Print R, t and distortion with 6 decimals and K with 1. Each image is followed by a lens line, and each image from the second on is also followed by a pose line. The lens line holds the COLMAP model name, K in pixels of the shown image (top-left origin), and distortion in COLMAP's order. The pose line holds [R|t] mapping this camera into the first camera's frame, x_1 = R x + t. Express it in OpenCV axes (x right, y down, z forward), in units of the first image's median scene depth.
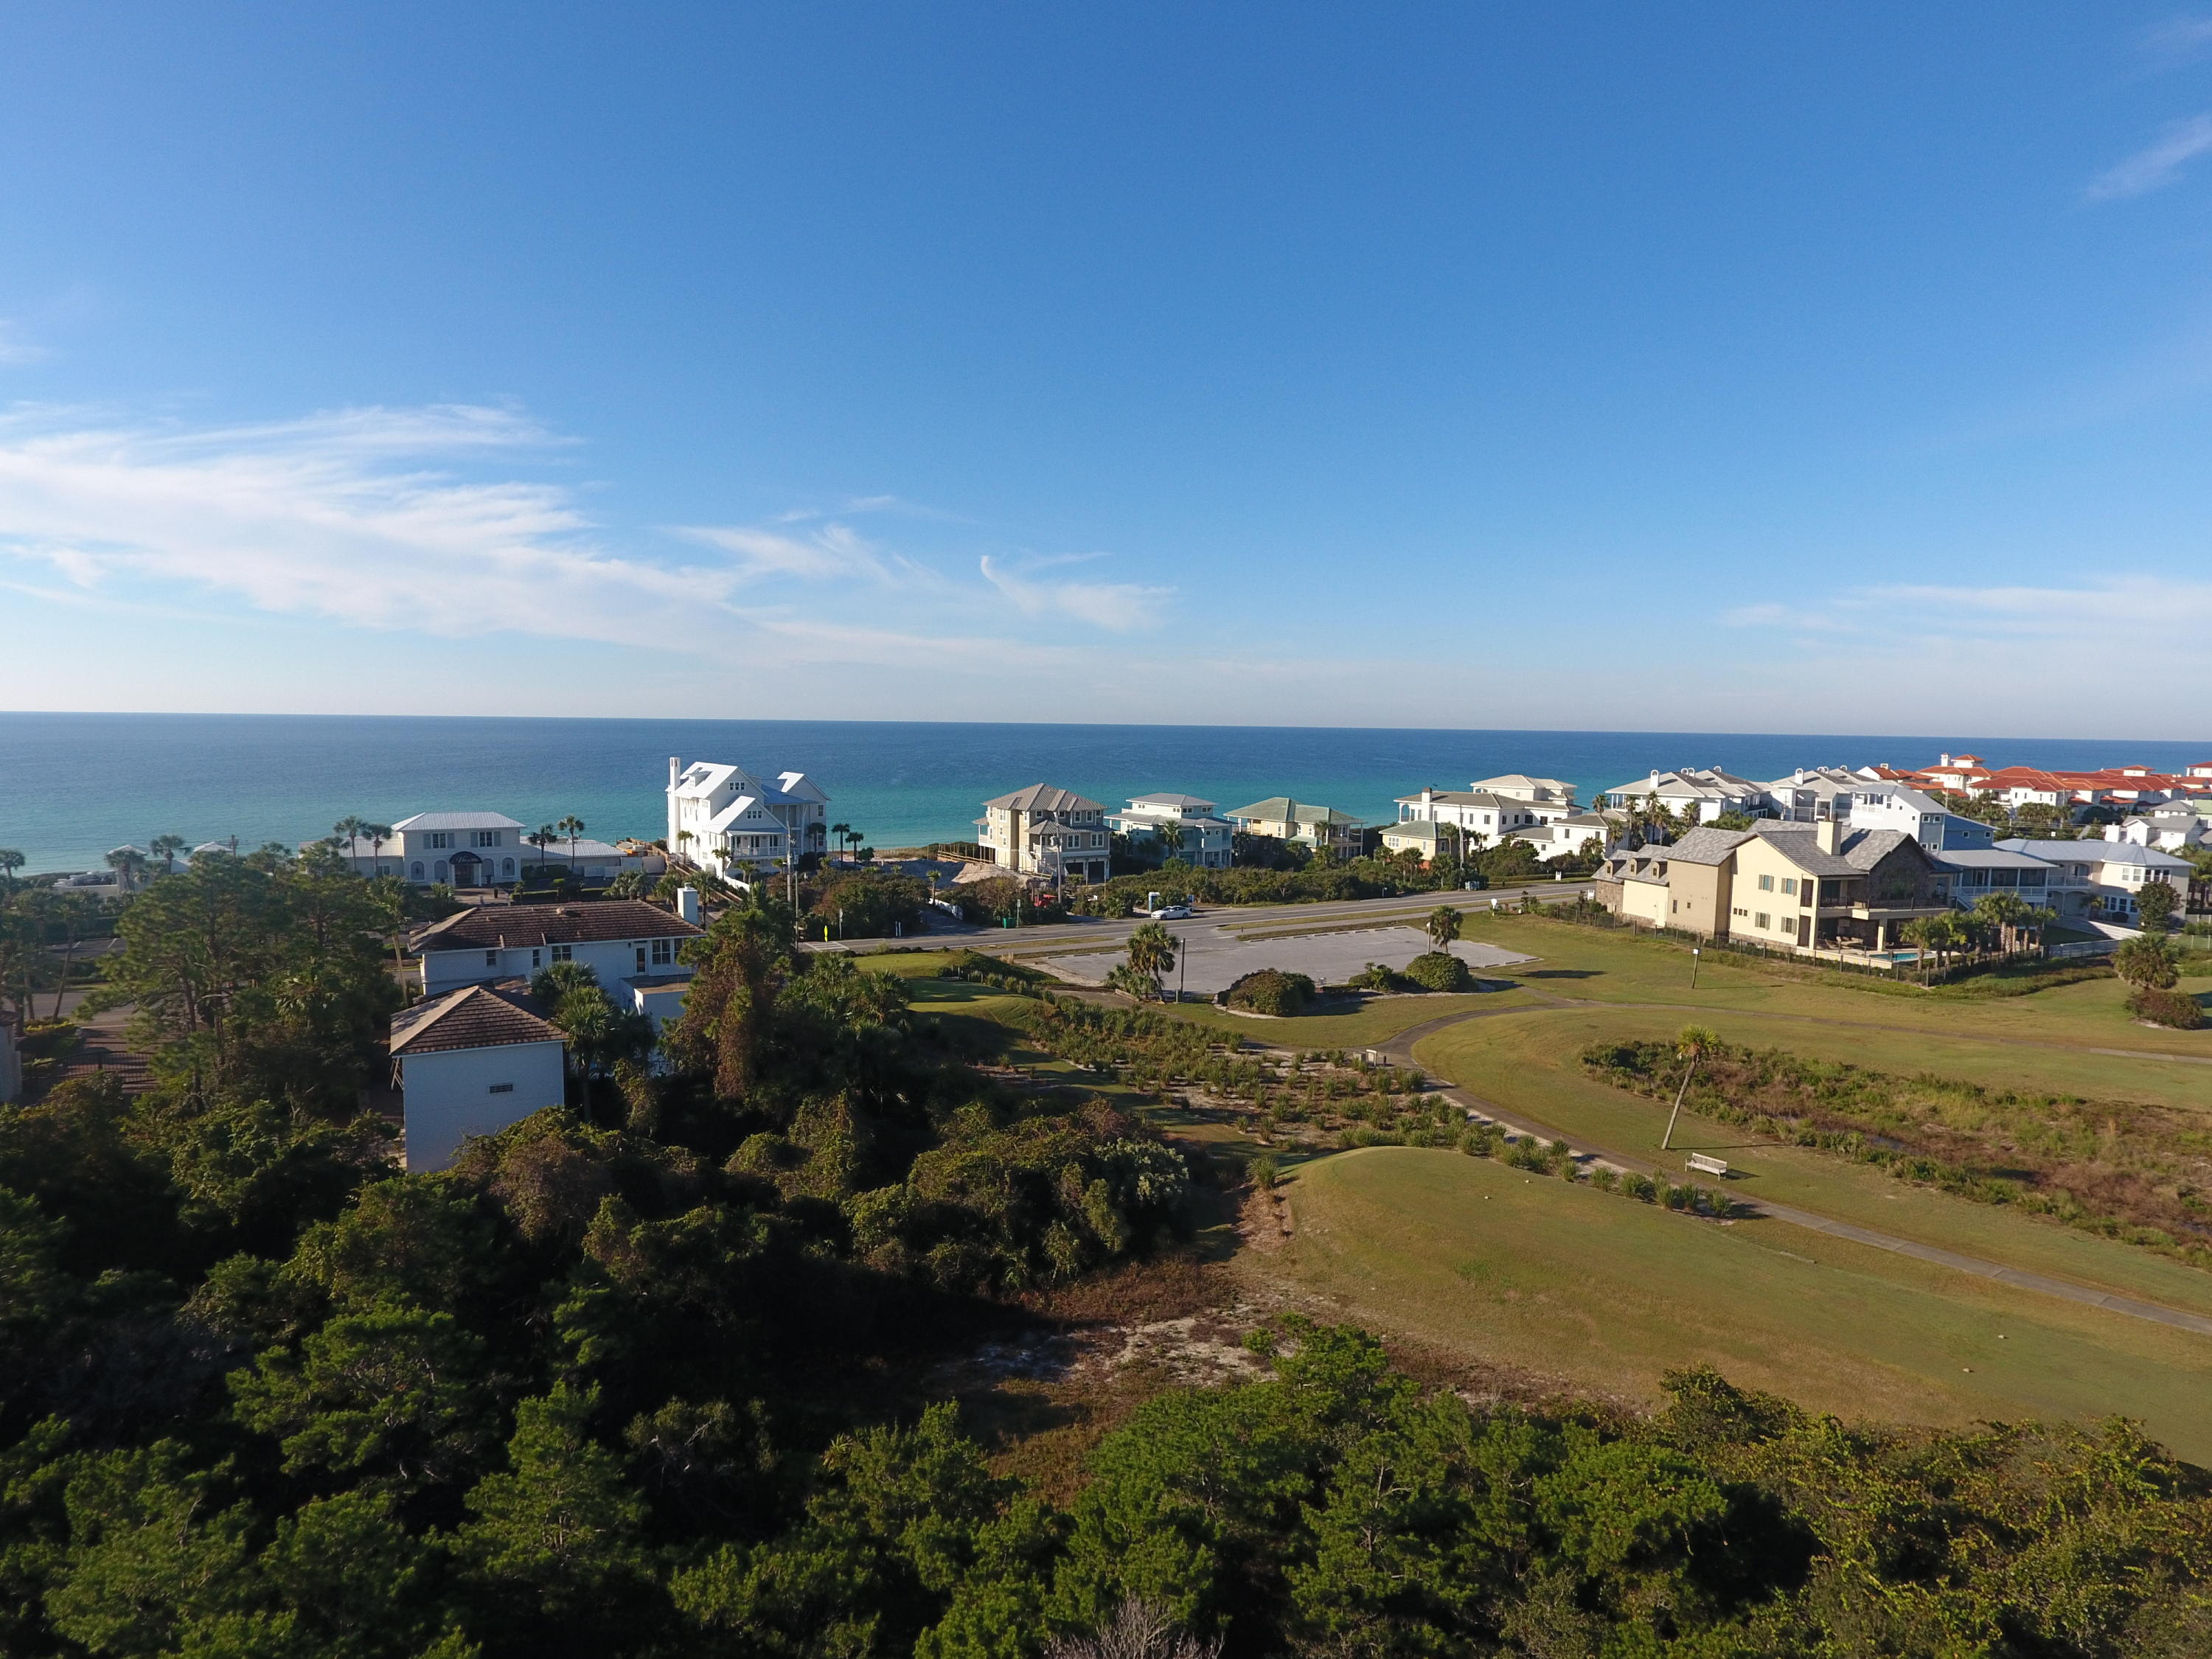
lens RADIAL K [[1296.2, 0, 1067.7], [0, 1296.2, 847.5], [0, 0, 1]] dist [-0.003837, -0.000276]
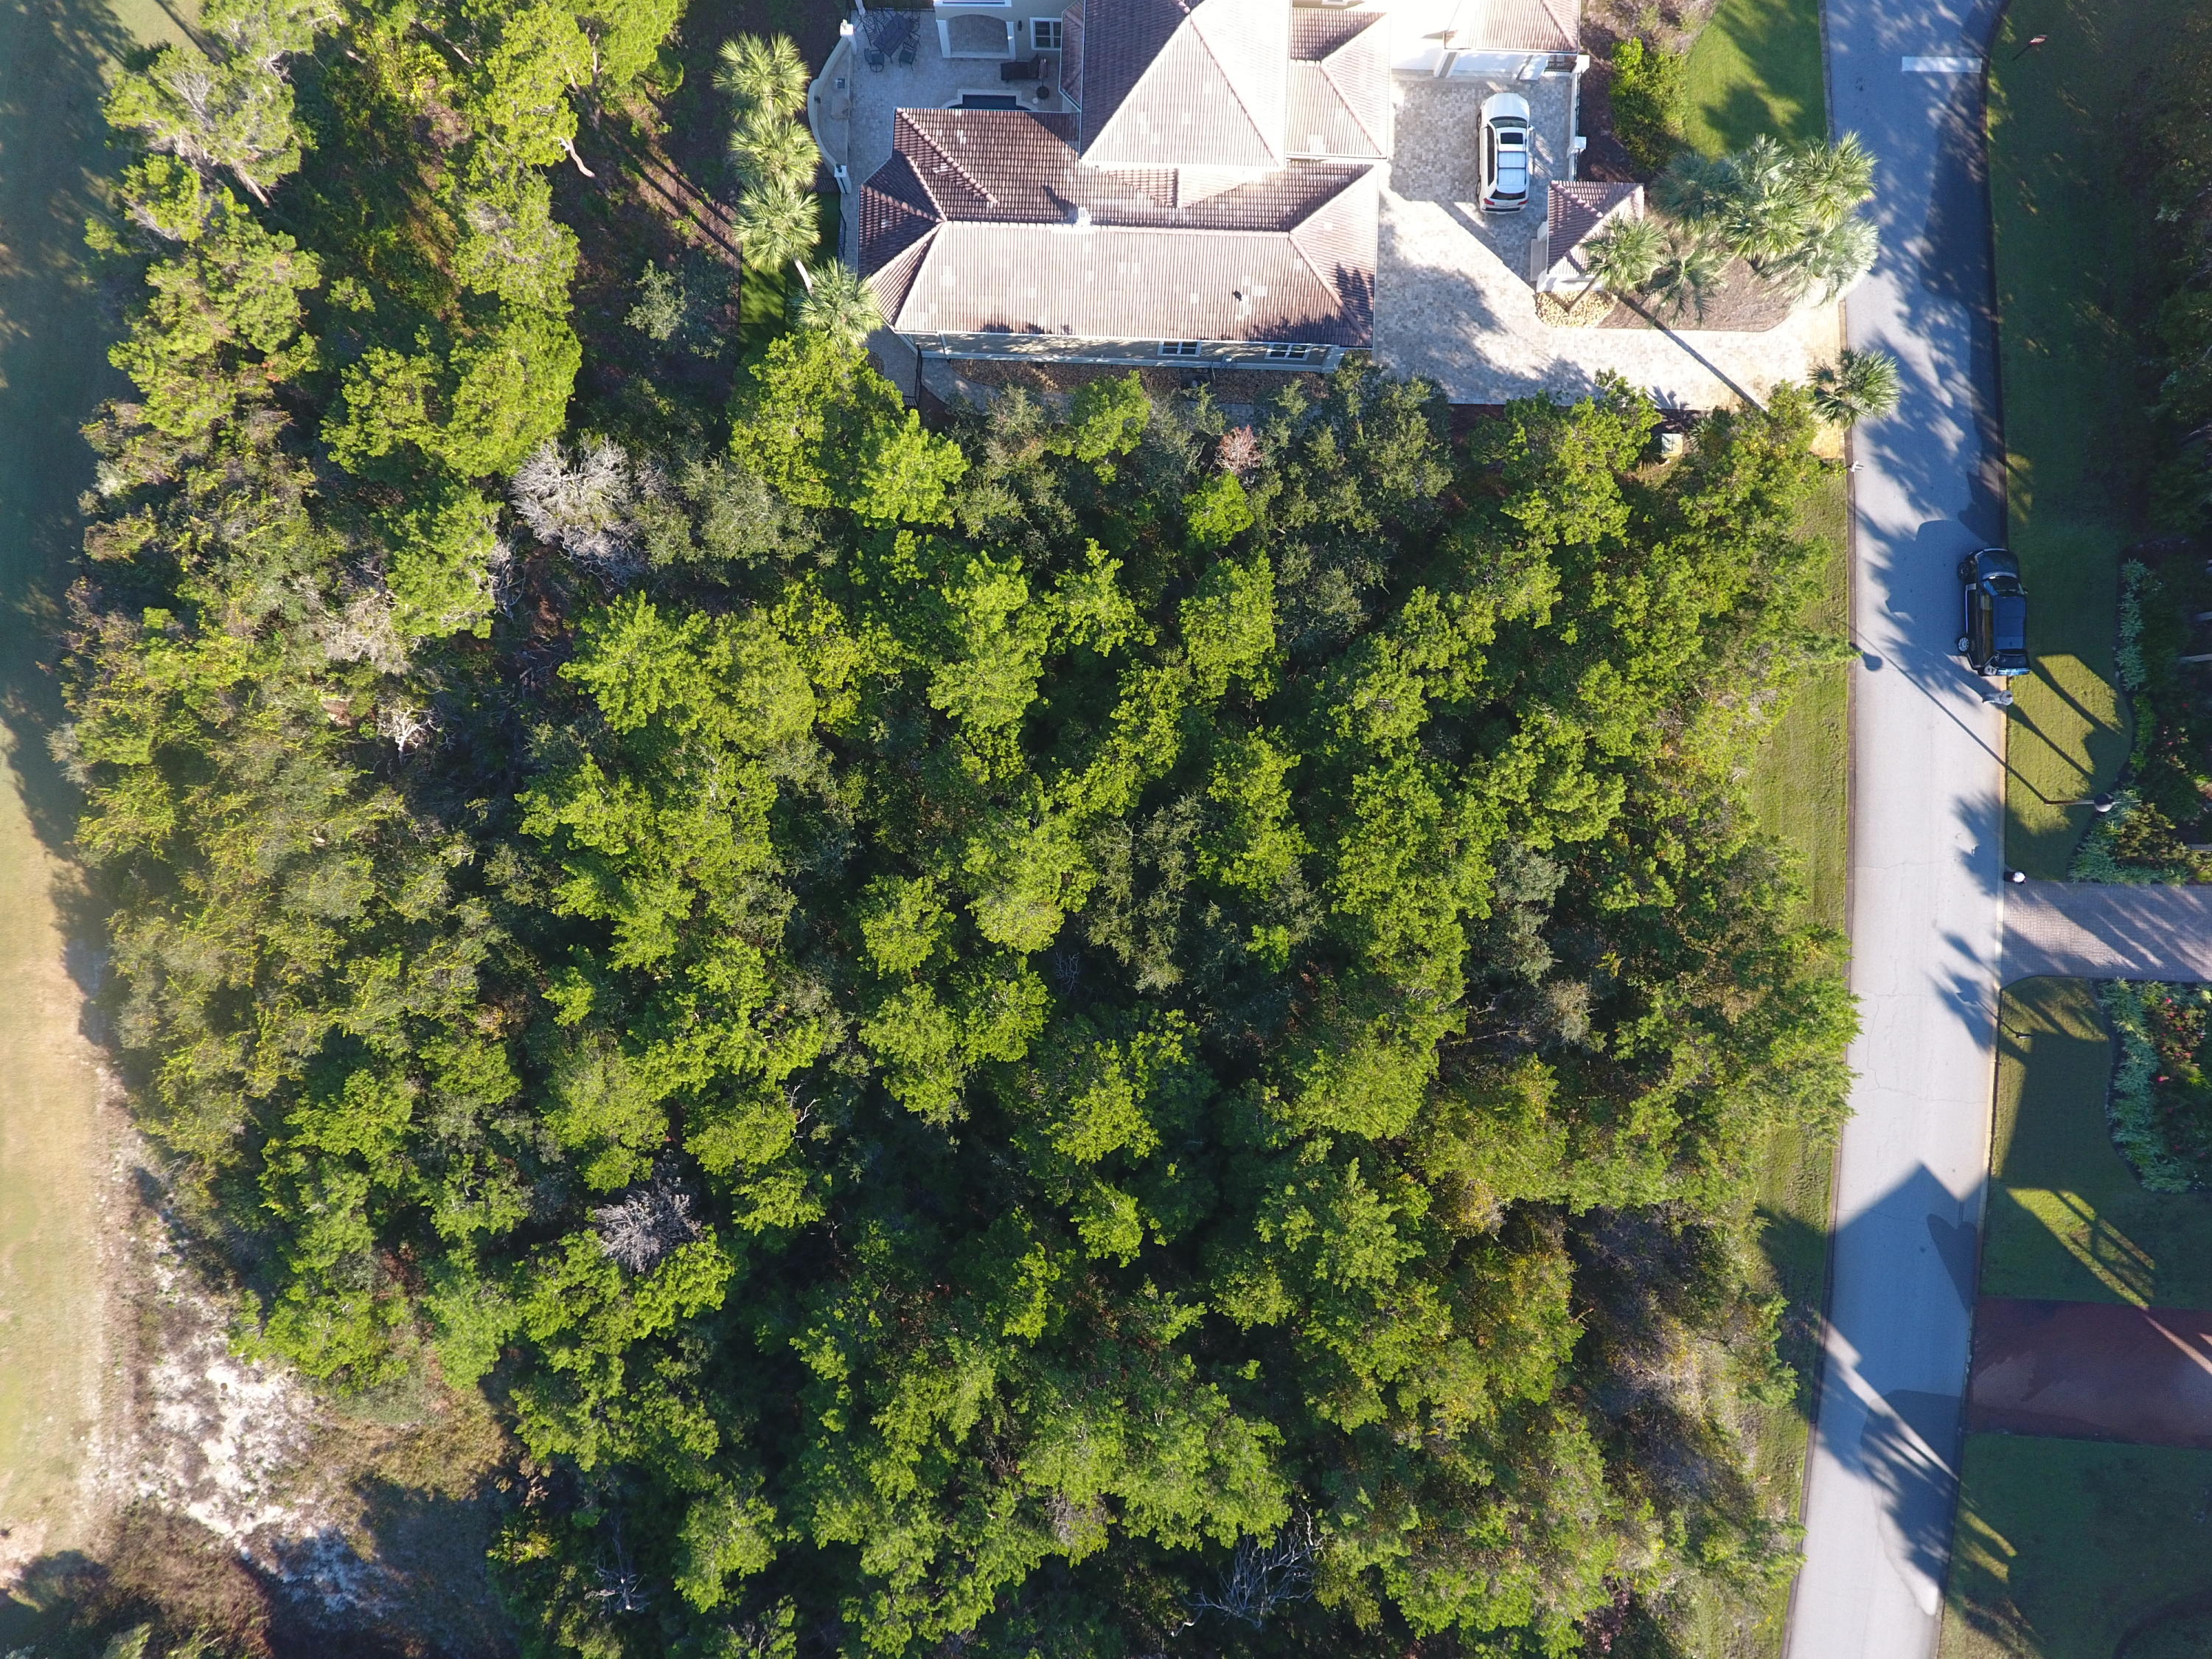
lens RADIAL K [[1296.2, 0, 1067.7], [0, 1296.2, 847.5], [0, 0, 1]] dist [-0.003837, -0.000276]
pose [[-0.656963, -0.753921, -0.001658, 0.012550], [0.074602, -0.067197, 0.994947, -0.354097], [-0.750223, 0.653519, 0.100390, -0.065840]]
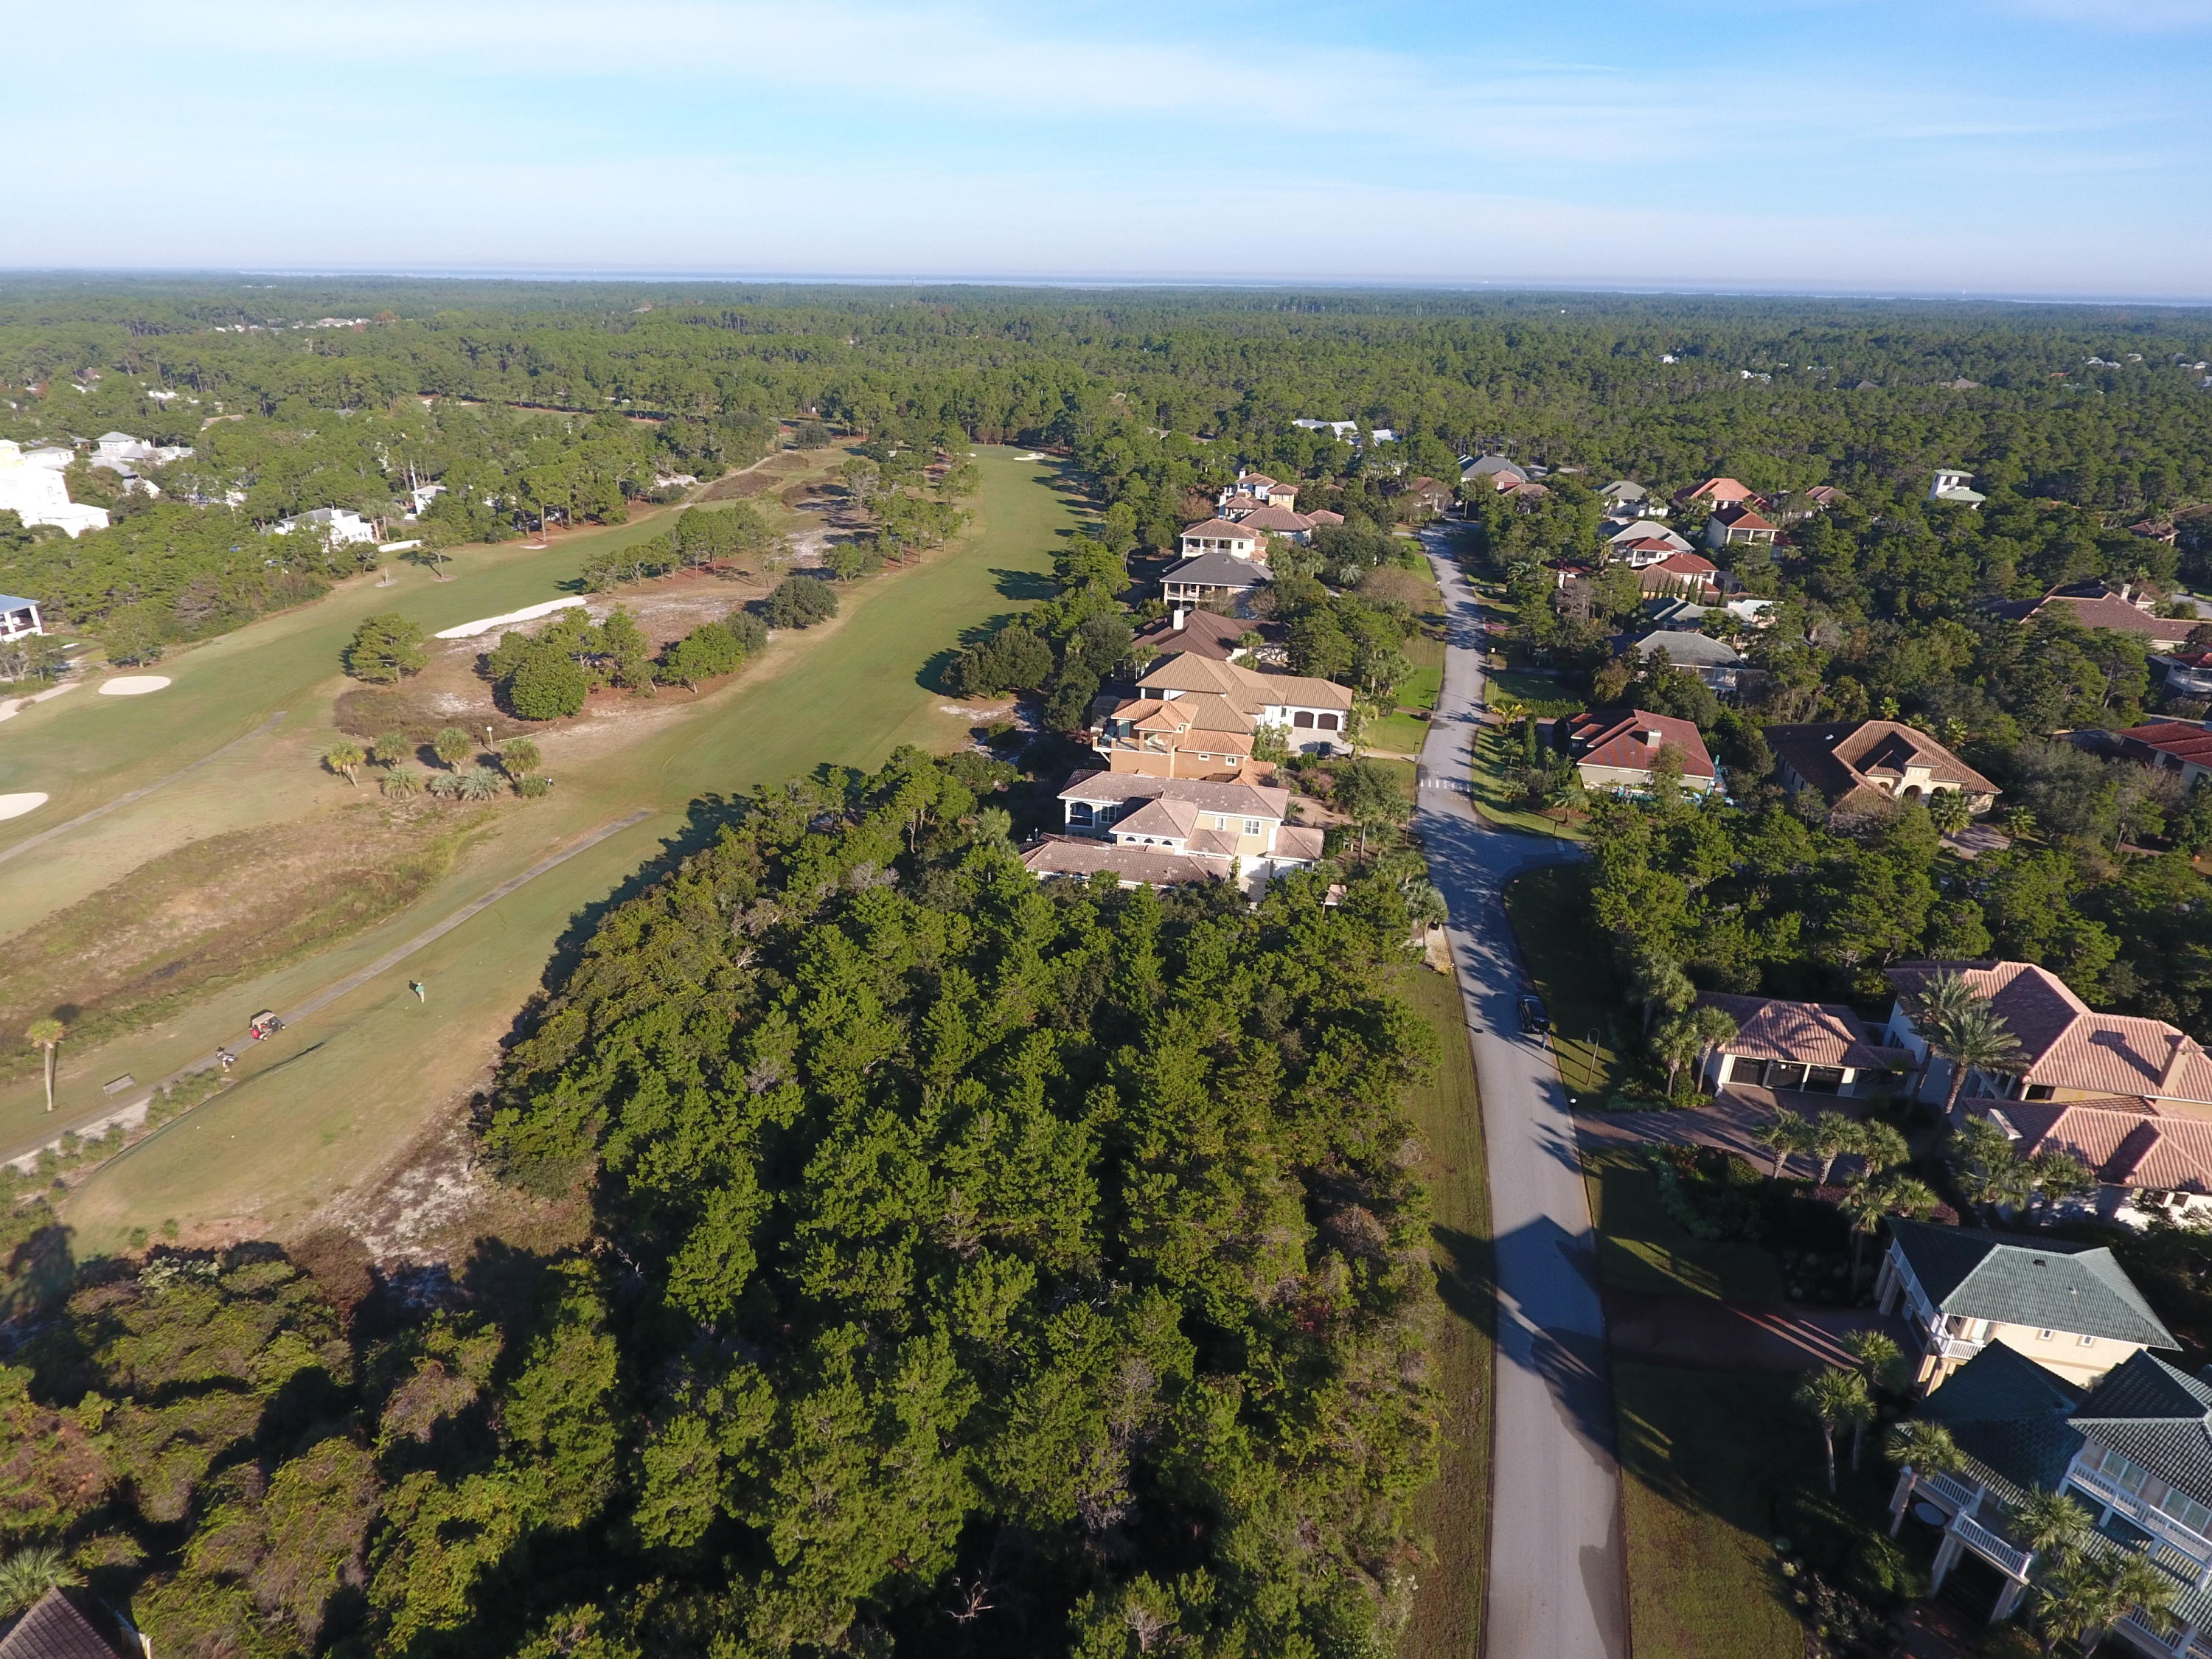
lens RADIAL K [[1296.2, 0, 1067.7], [0, 1296.2, 847.5], [0, 0, 1]] dist [-0.003837, -0.000276]
pose [[-0.498126, -0.370423, 0.784001, -0.759816], [0.065520, 0.885495, 0.460006, -0.415296], [-0.864626, 0.280509, -0.416818, 0.368417]]
